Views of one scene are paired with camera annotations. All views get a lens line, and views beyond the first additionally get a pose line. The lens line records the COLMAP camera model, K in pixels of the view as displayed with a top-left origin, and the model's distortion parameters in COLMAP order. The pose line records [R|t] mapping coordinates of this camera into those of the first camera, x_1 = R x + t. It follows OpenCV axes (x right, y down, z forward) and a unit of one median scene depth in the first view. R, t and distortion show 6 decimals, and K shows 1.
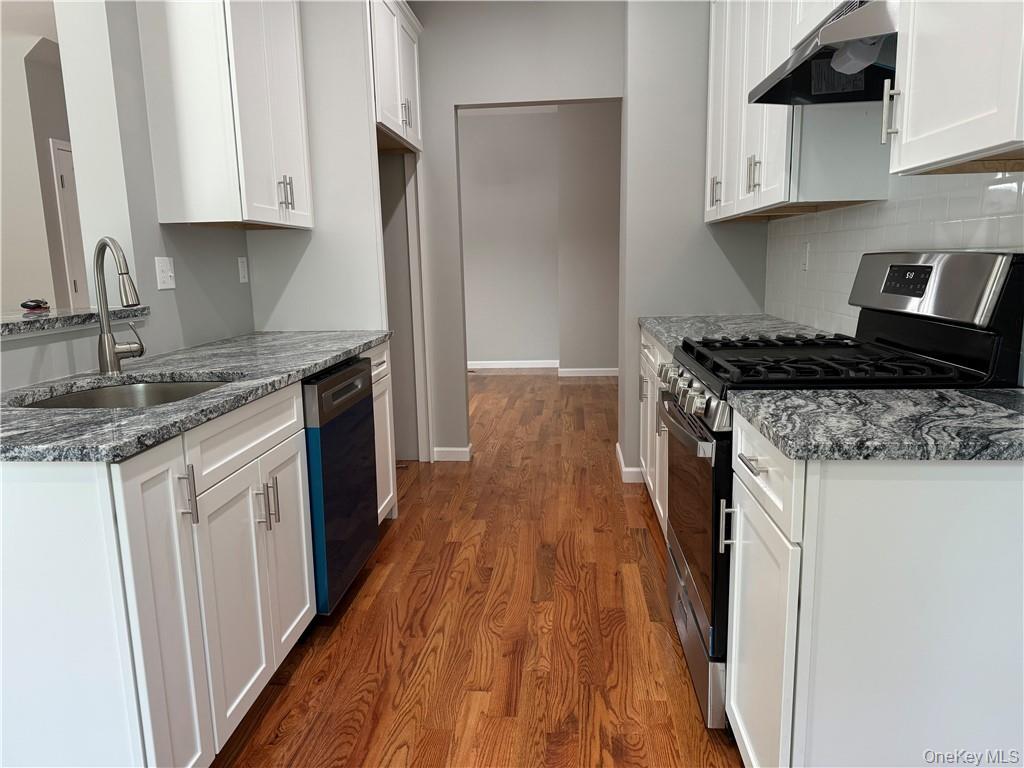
lens RADIAL K [[717.3, 0, 503.3], [0, 717.3, 383.0], [0, 0, 1]] dist [0.088170, -0.105067]
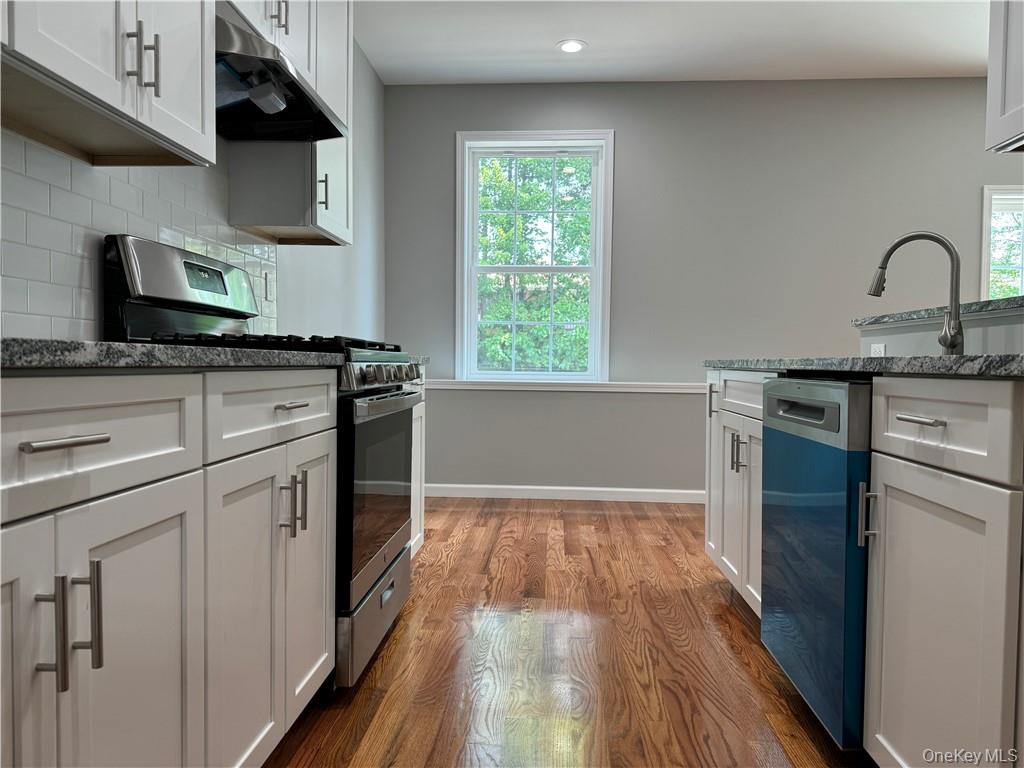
lens RADIAL K [[717.3, 0, 504.4], [0, 717.3, 383.1], [0, 0, 1]] dist [0.088170, -0.105067]
pose [[-0.999747, 0.008313, -0.020897, 0.091965], [0.003872, 0.978927, 0.204176, -0.172958], [0.022154, 0.204043, -0.978711, 1.798502]]
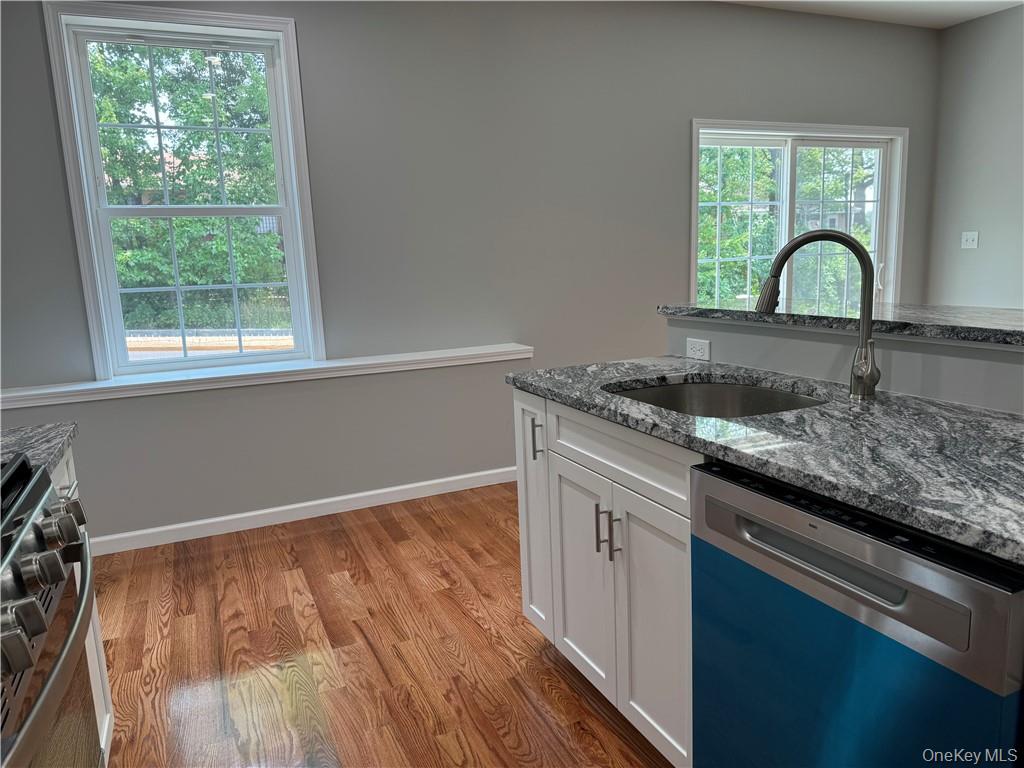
lens RADIAL K [[717.3, 0, 502.8], [0, 717.3, 378.7], [0, 0, 1]] dist [0.088170, -0.105067]
pose [[-0.873537, 0.137915, -0.466811, 0.162850], [-0.027260, 0.943655, 0.329805, -0.259036], [0.485994, 0.300822, -0.820558, 1.335382]]
